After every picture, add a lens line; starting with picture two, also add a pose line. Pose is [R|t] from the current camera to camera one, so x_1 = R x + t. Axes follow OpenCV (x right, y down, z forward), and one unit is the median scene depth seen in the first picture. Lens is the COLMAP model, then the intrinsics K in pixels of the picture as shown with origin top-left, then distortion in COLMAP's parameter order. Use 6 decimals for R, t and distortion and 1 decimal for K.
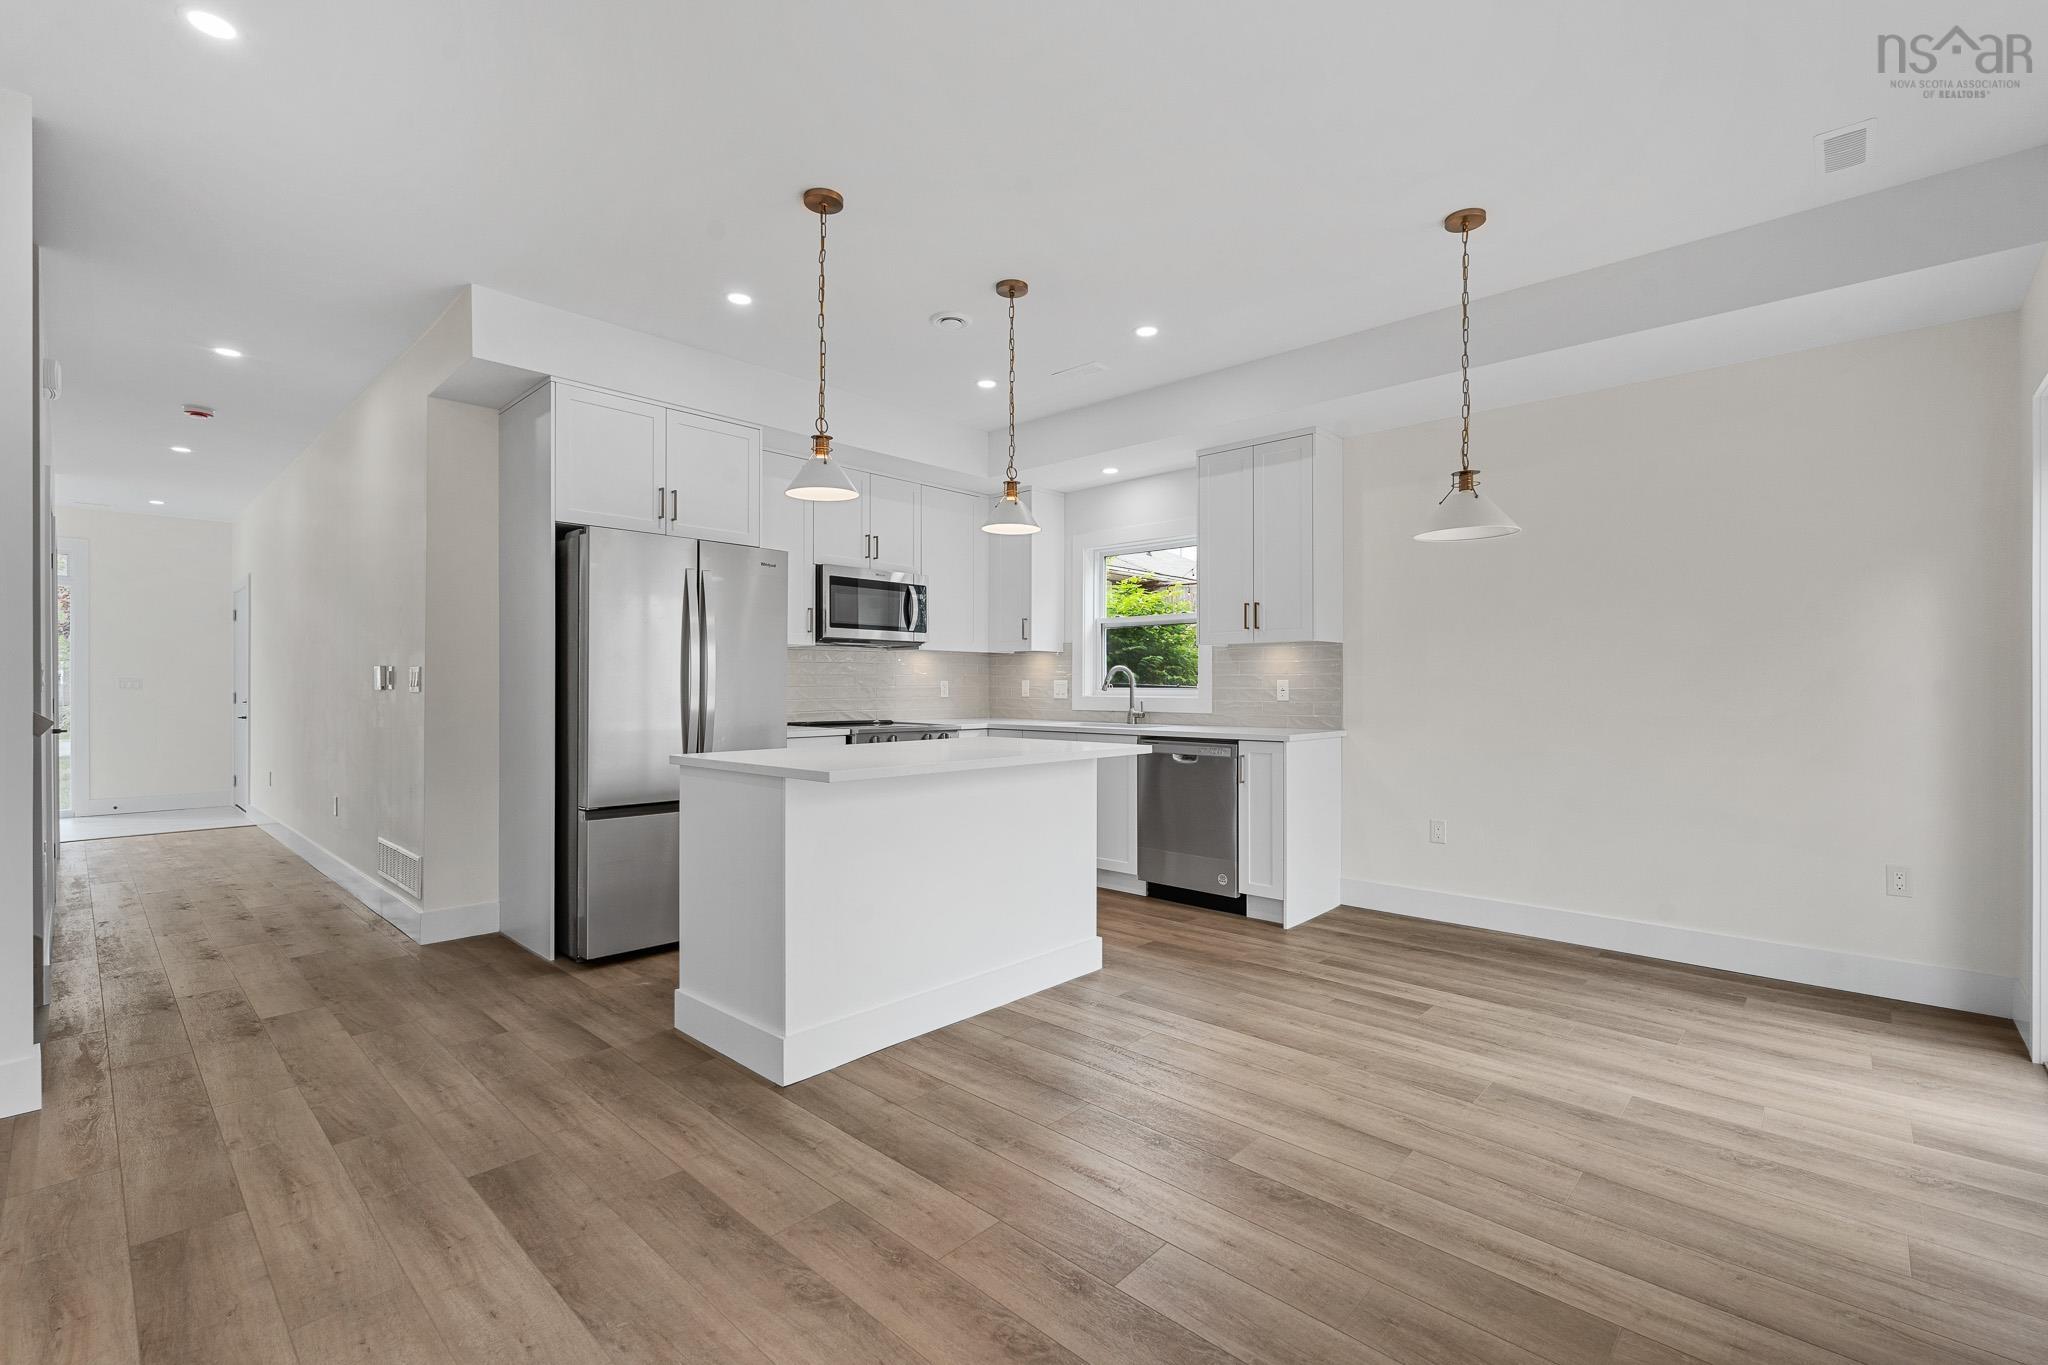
lens RADIAL K [[893.3, 0, 1022.8], [0, 893.3, 685.5], [0, 0, 1]] dist [-0.004109, 0.000063]
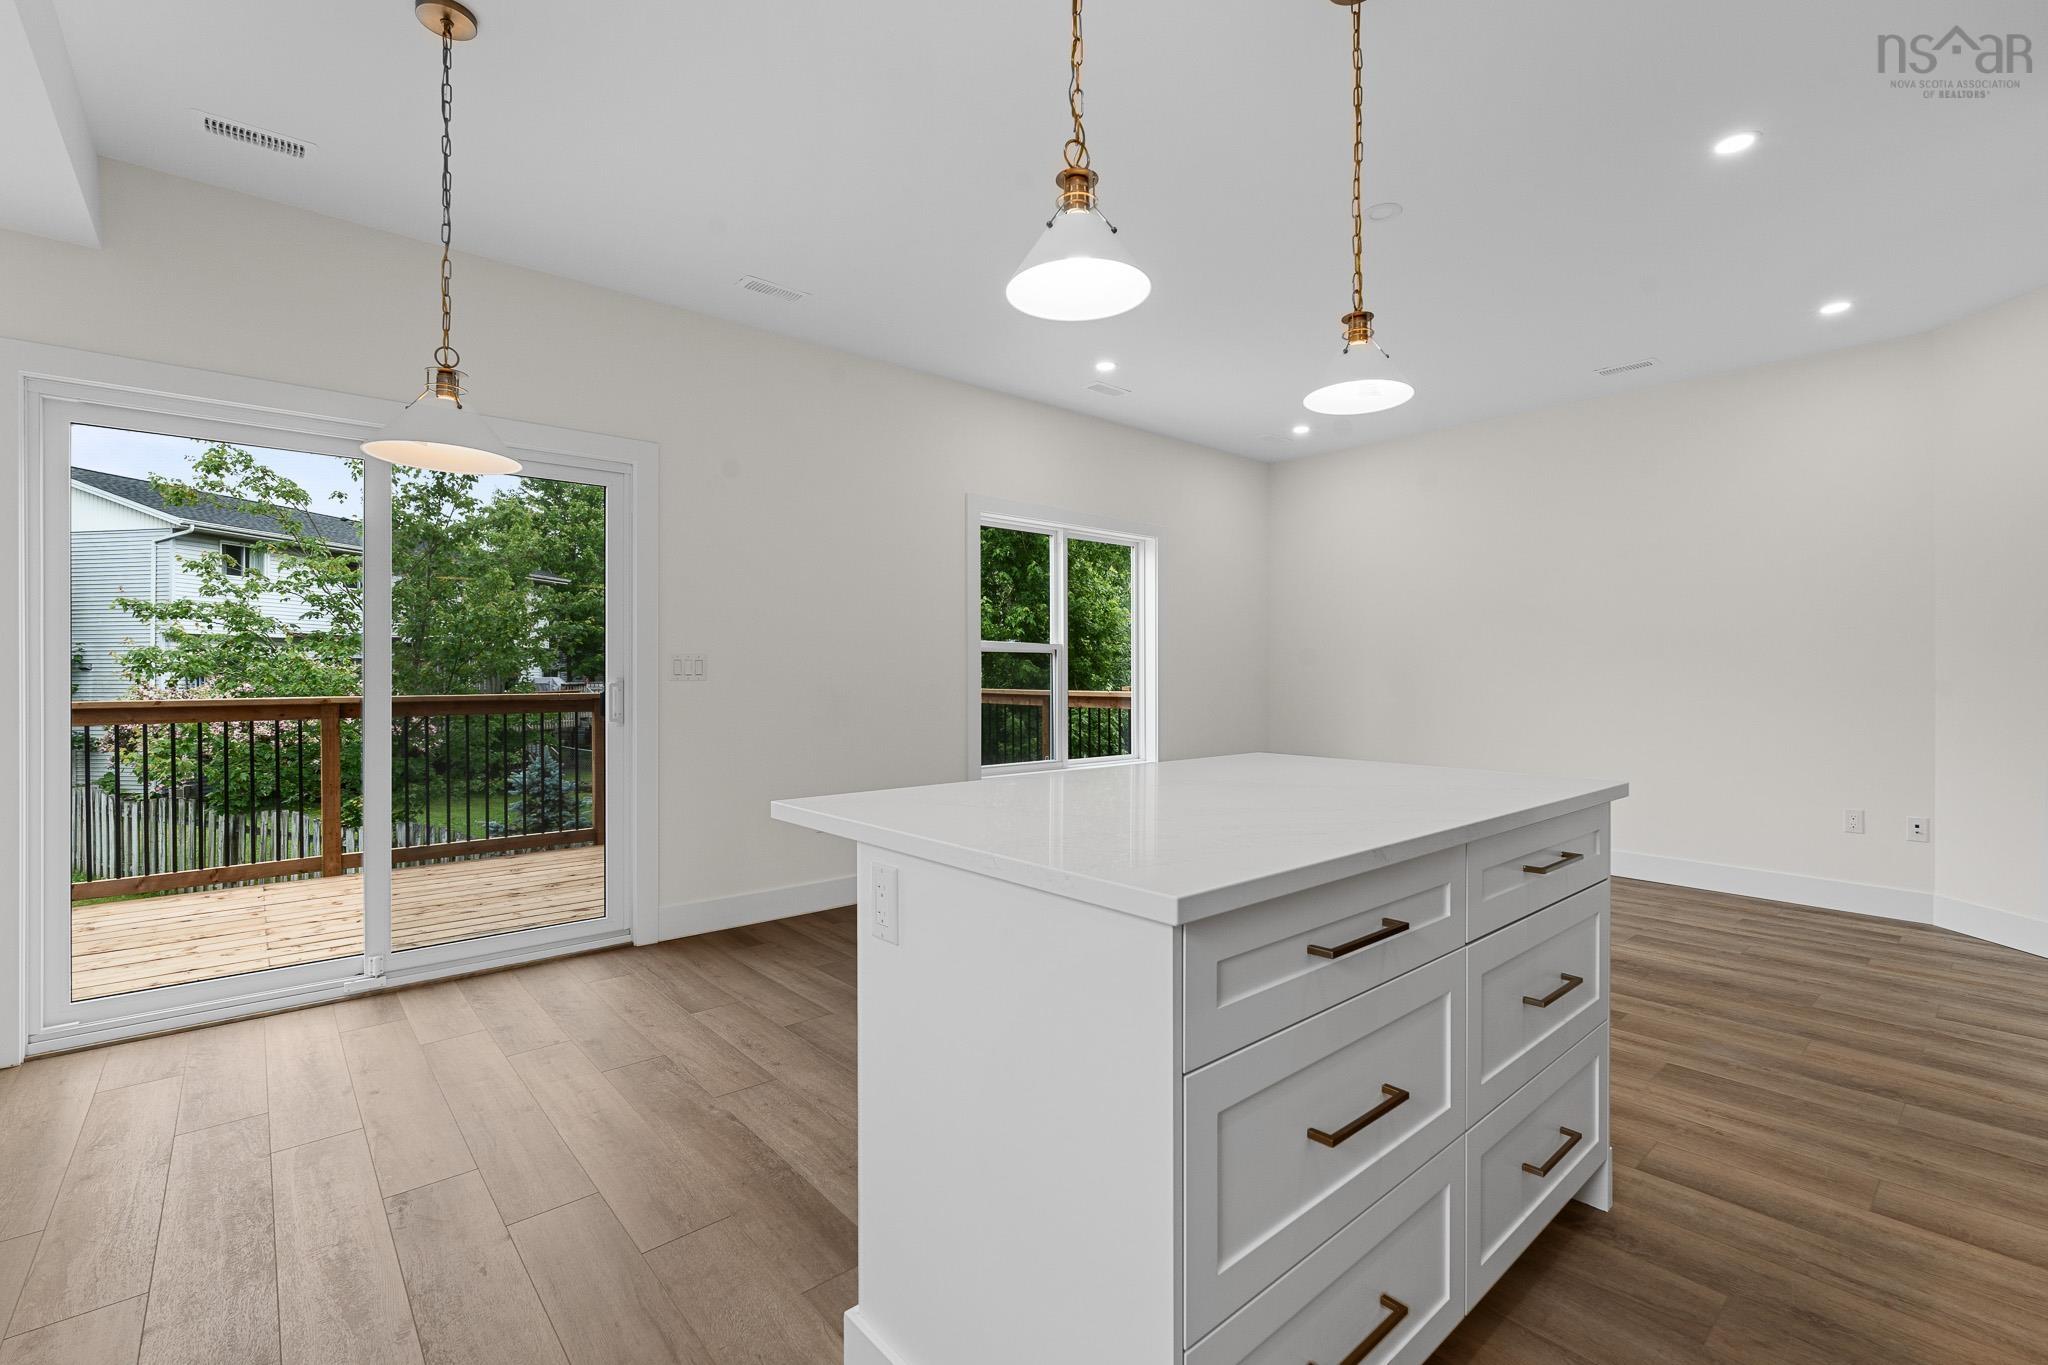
lens RADIAL K [[893.3, 0, 1032.5], [0, 893.3, 677.5], [0, 0, 1]] dist [-0.004109, 0.000063]
pose [[-0.995664, -0.001585, 0.093011, -0.029033], [-0.001168, 0.999989, 0.004539, 0.001641], [-0.093017, 0.004410, -0.995655, 1.390946]]
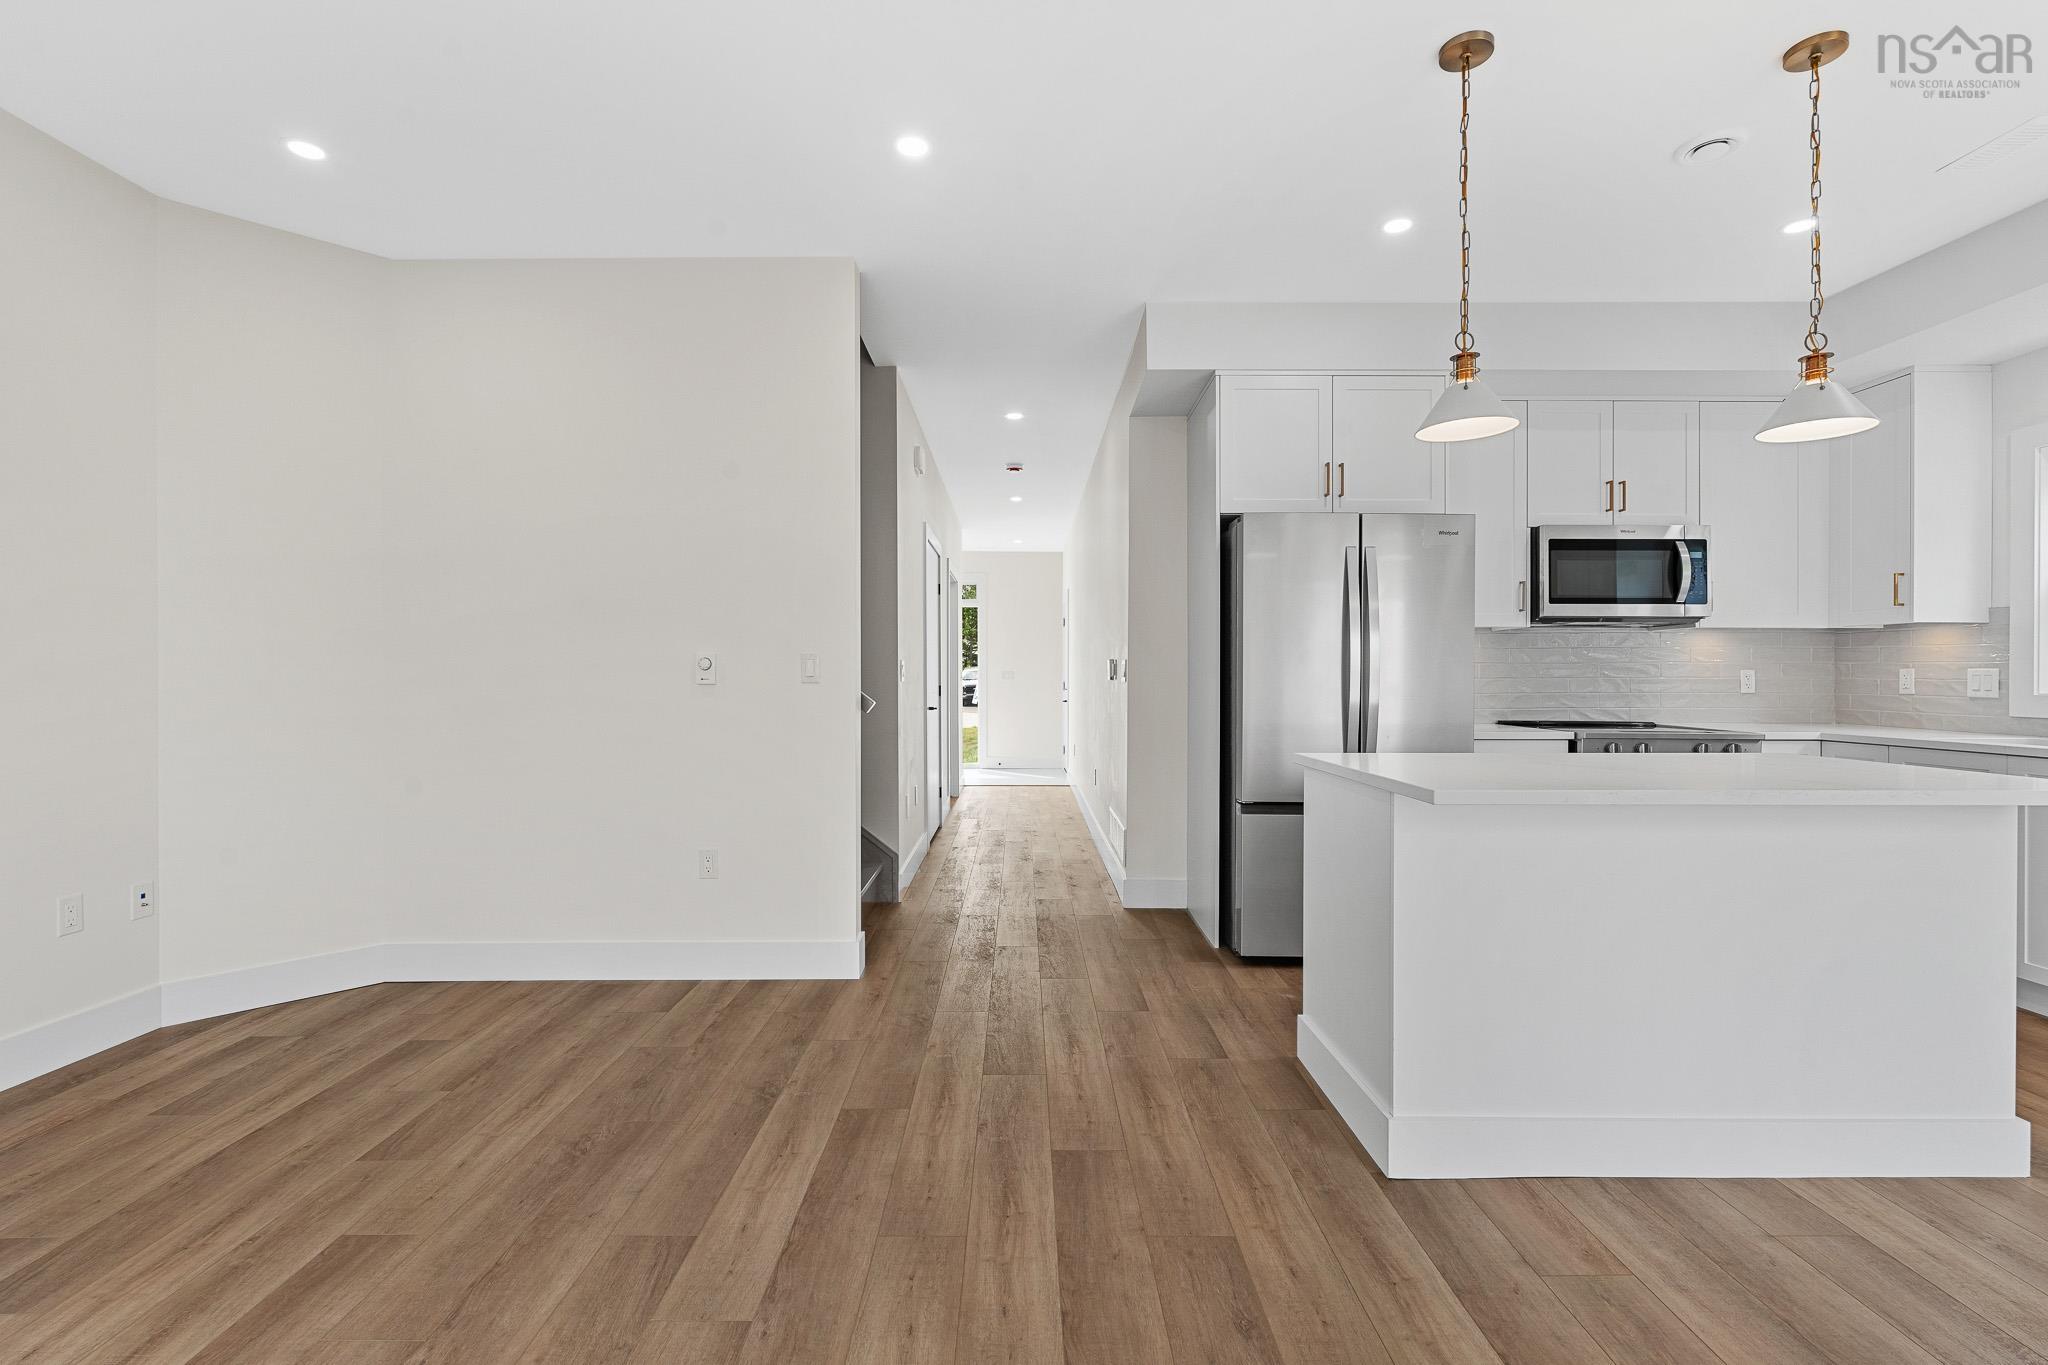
lens RADIAL K [[893.3, 0, 1023.2], [0, 893.3, 677.5], [0, 0, 1]] dist [-0.004109, 0.000063]
pose [[0.682715, 0.000754, -0.730684, 0.064757], [-0.000269, 1.000000, 0.000780, 0.000715], [0.730685, -0.000336, 0.682715, 0.153663]]
